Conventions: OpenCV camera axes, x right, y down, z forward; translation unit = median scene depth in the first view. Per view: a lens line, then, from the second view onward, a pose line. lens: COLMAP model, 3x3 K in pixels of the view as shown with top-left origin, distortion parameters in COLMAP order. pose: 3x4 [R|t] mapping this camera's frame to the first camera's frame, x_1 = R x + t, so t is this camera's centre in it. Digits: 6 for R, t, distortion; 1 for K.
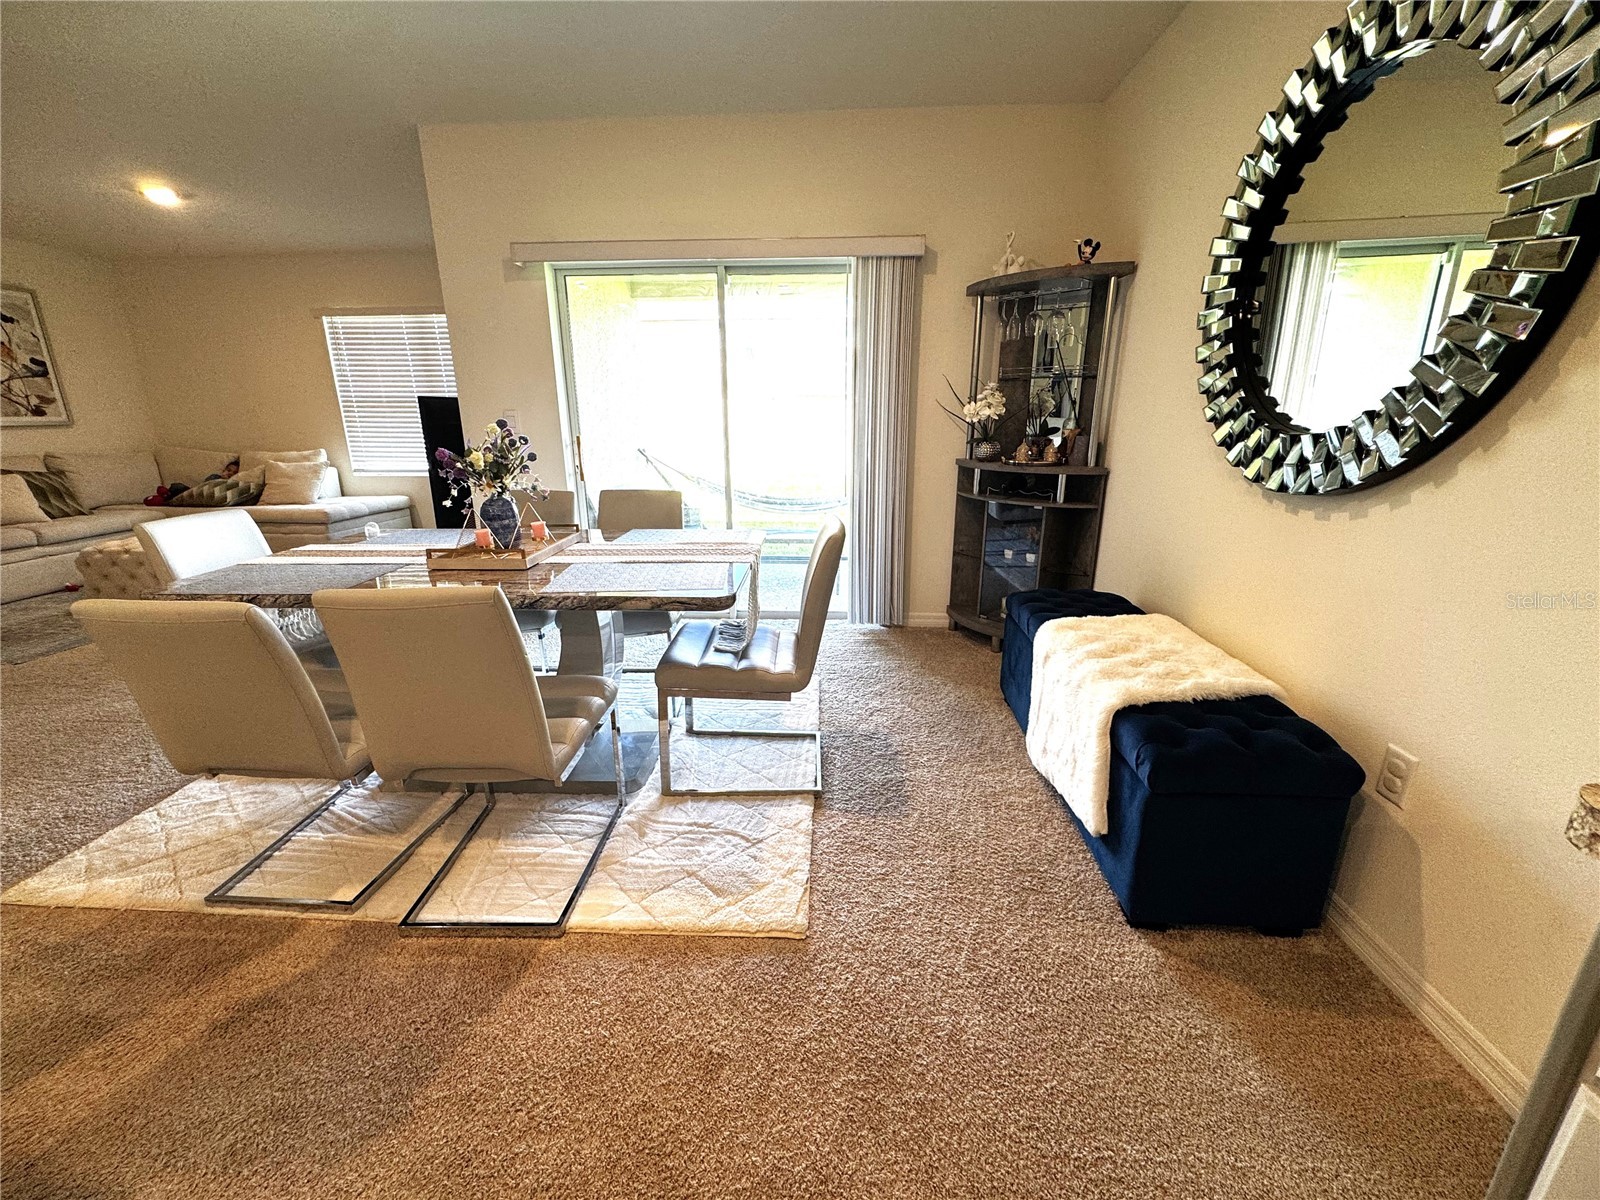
lens RADIAL K [[636.8, 0, 800.4], [0, 636.8, 596.1], [0, 0, 1]] dist [-0.002223, 0.000697]
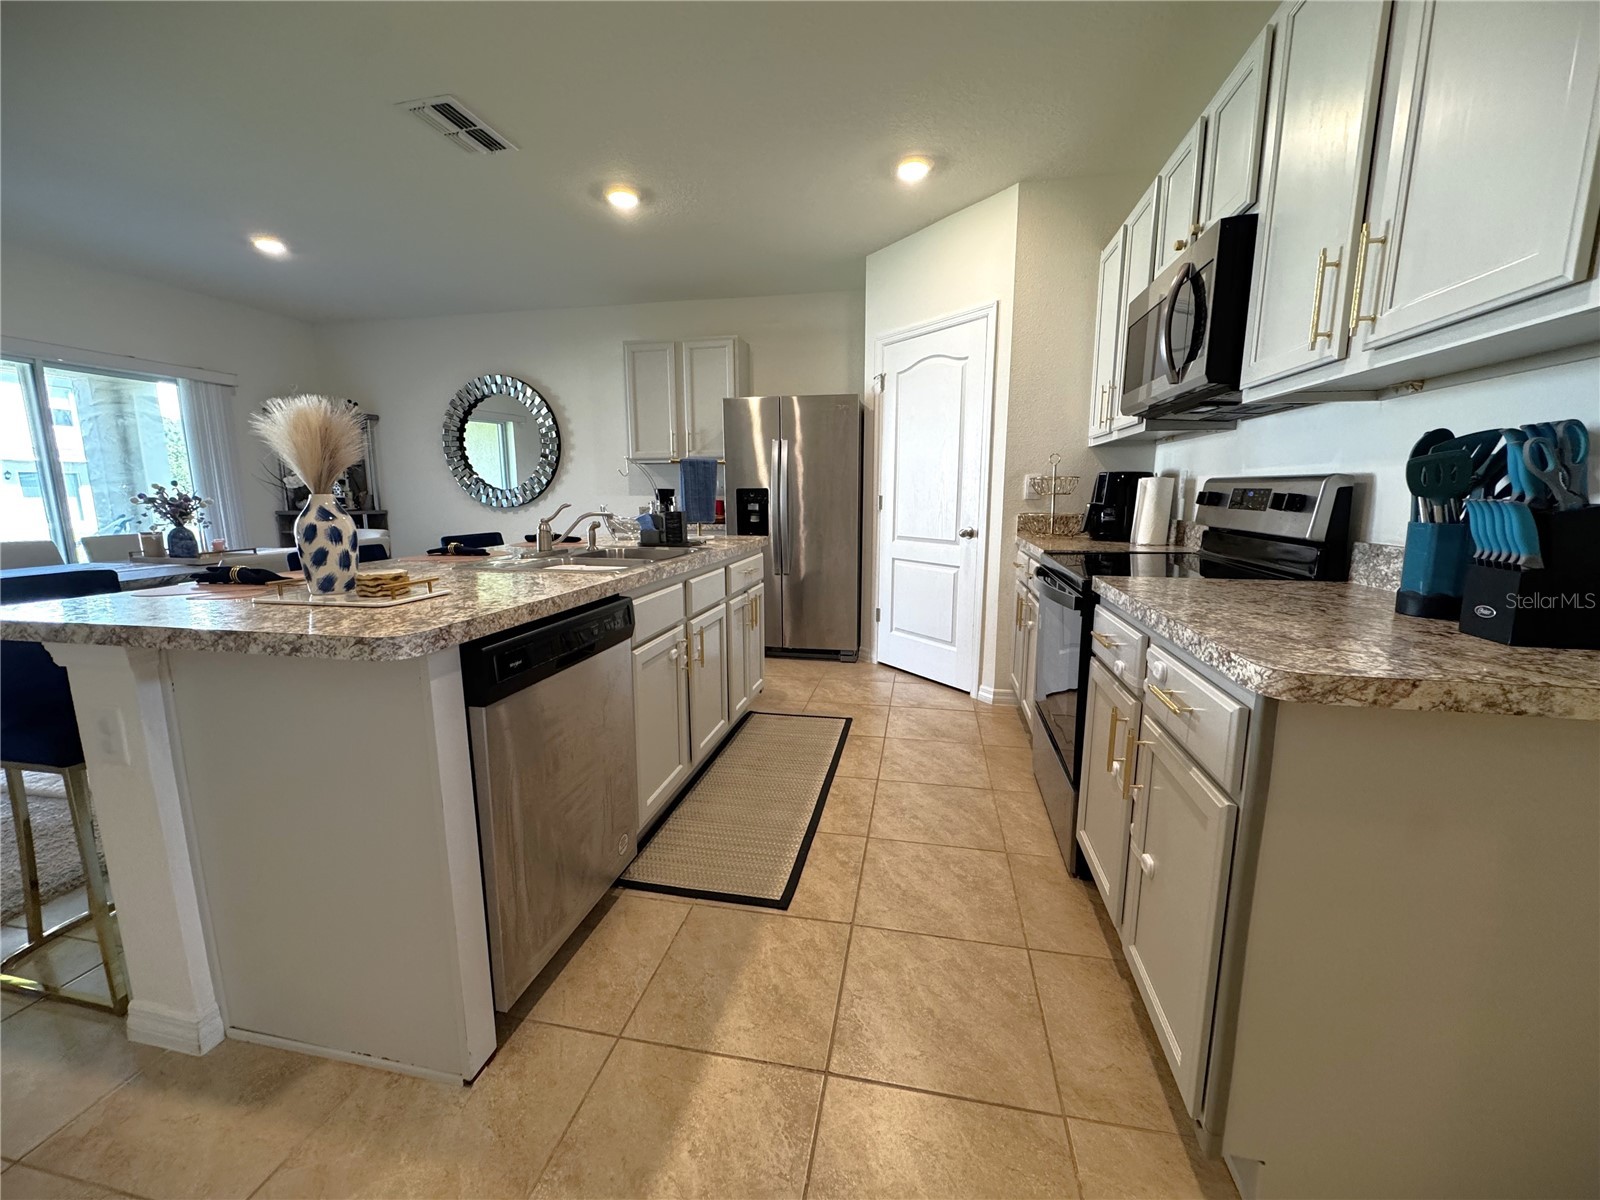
lens RADIAL K [[636.8, 0, 799.8], [0, 636.8, 596.8], [0, 0, 1]] dist [-0.002223, 0.000697]
pose [[0.141247, -0.158000, 0.977285, -1.679497], [0.270598, 0.955750, 0.115409, 0.229275], [-0.952274, 0.248150, 0.177752, -0.675749]]
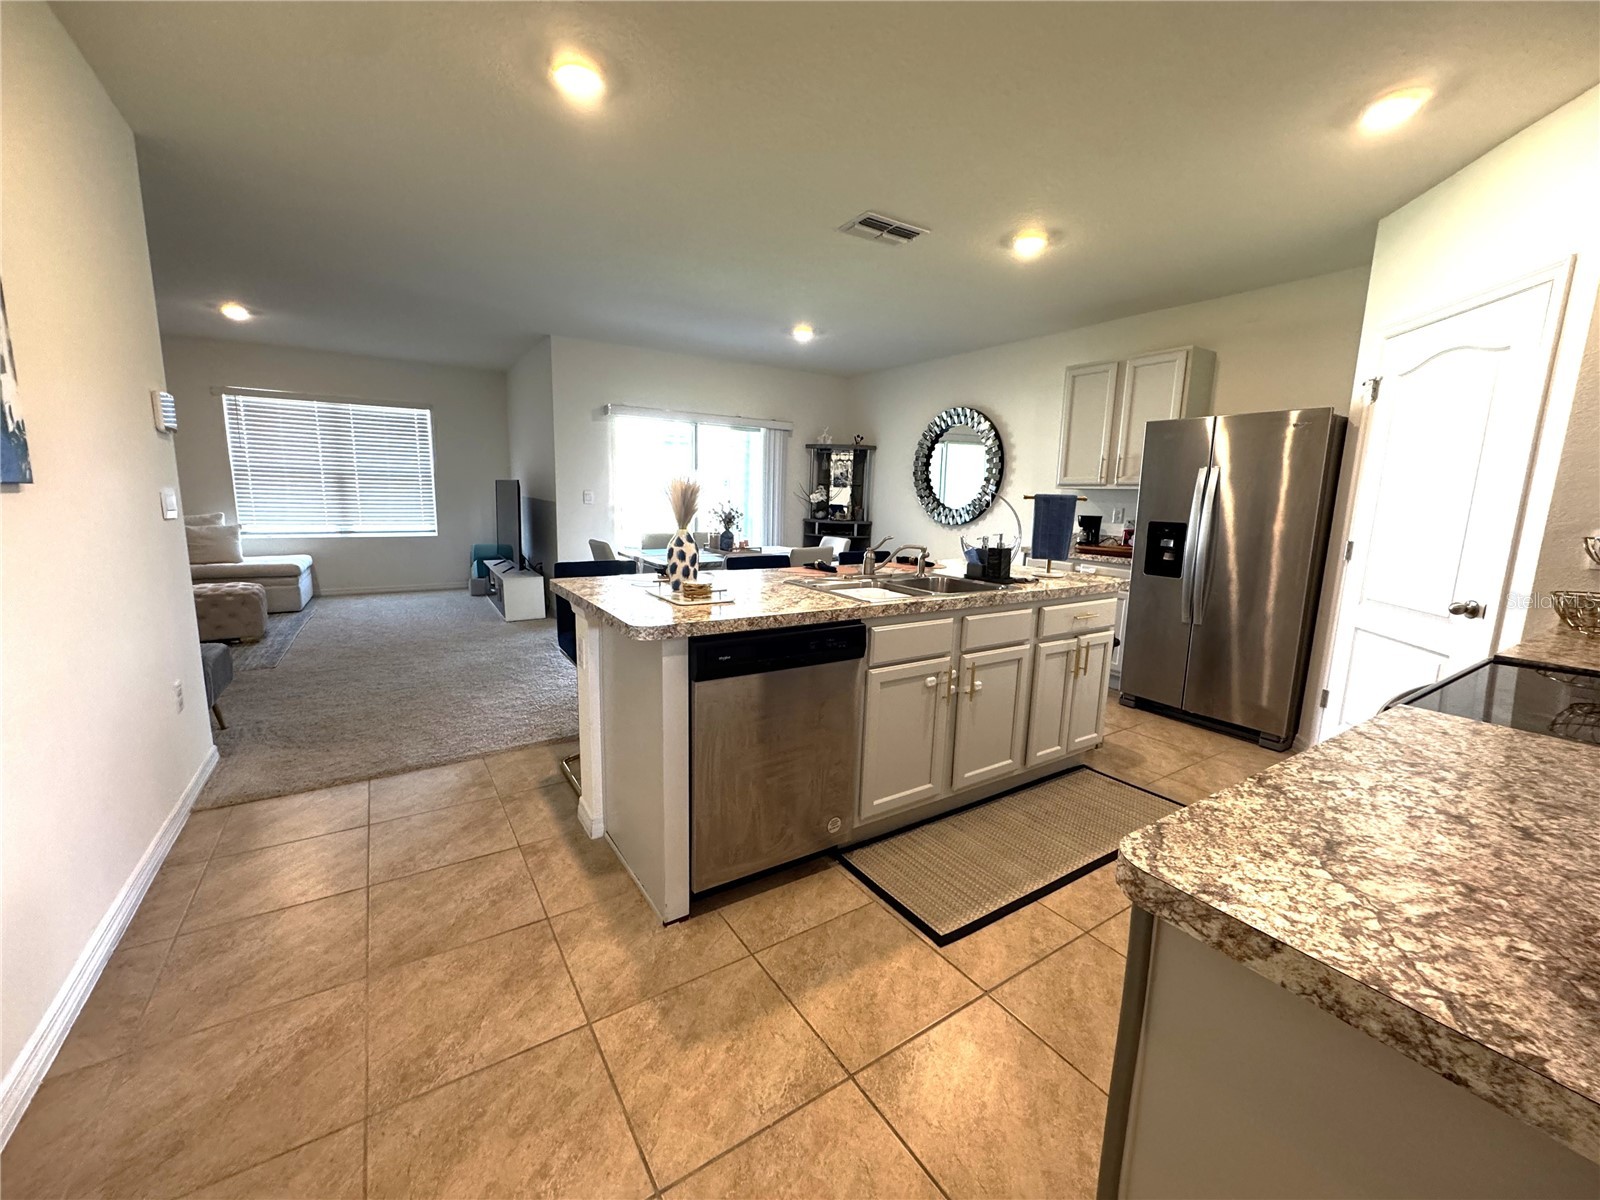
lens RADIAL K [[636.8, 0, 798.7], [0, 636.8, 595.8], [0, 0, 1]] dist [-0.002223, 0.000697]
pose [[0.802362, -0.070015, 0.592717, -1.574353], [0.134347, 0.988796, -0.065065, 0.268626], [-0.581521, 0.131835, 0.802778, -1.021140]]
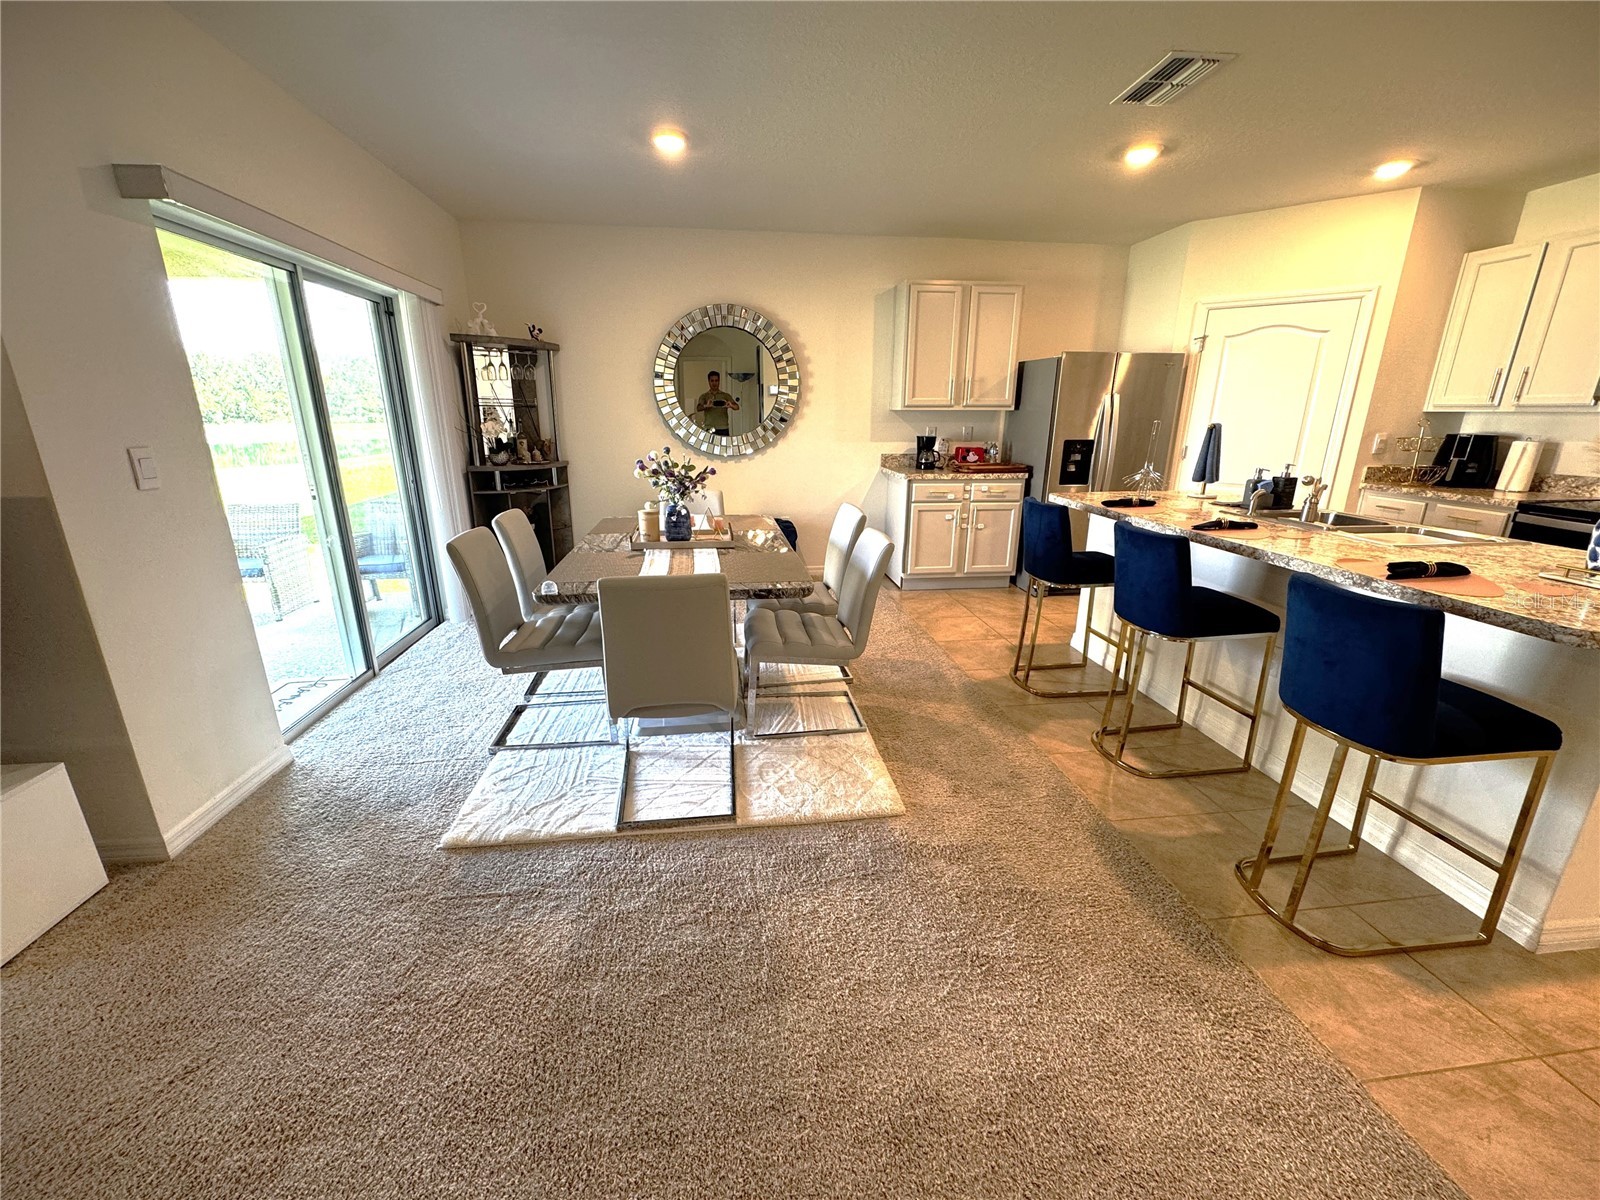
lens RADIAL K [[636.8, 0, 799.0], [0, 636.8, 595.9], [0, 0, 1]] dist [-0.002223, 0.000697]
pose [[-0.182210, -0.272575, 0.944724, -1.678141], [0.266409, 0.911183, 0.314280, -0.299786], [-0.946481, 0.308948, -0.093410, 0.845623]]
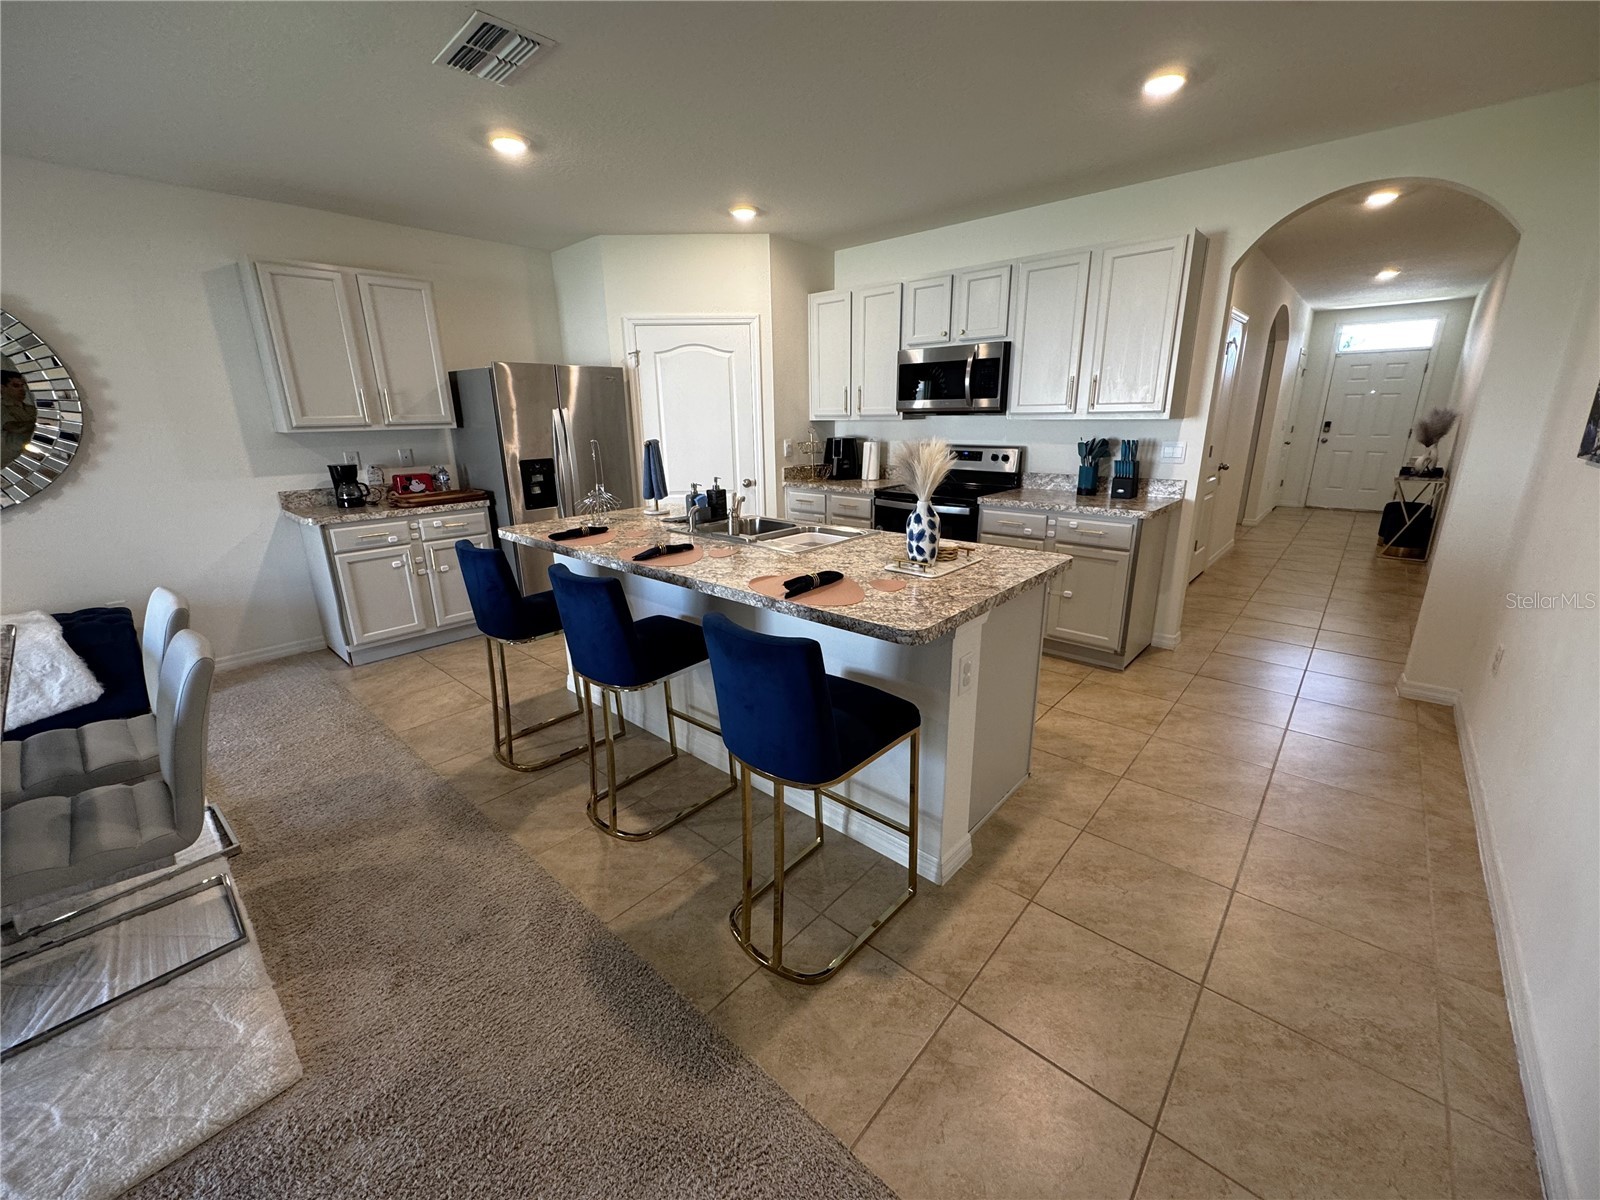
lens RADIAL K [[636.8, 0, 800.3], [0, 636.8, 596.5], [0, 0, 1]] dist [-0.002223, 0.000697]
pose [[-0.781874, -0.157160, 0.603303, -1.567811], [0.188881, 0.862509, 0.469470, -0.257698], [-0.594136, 0.481018, -0.644689, 0.593452]]
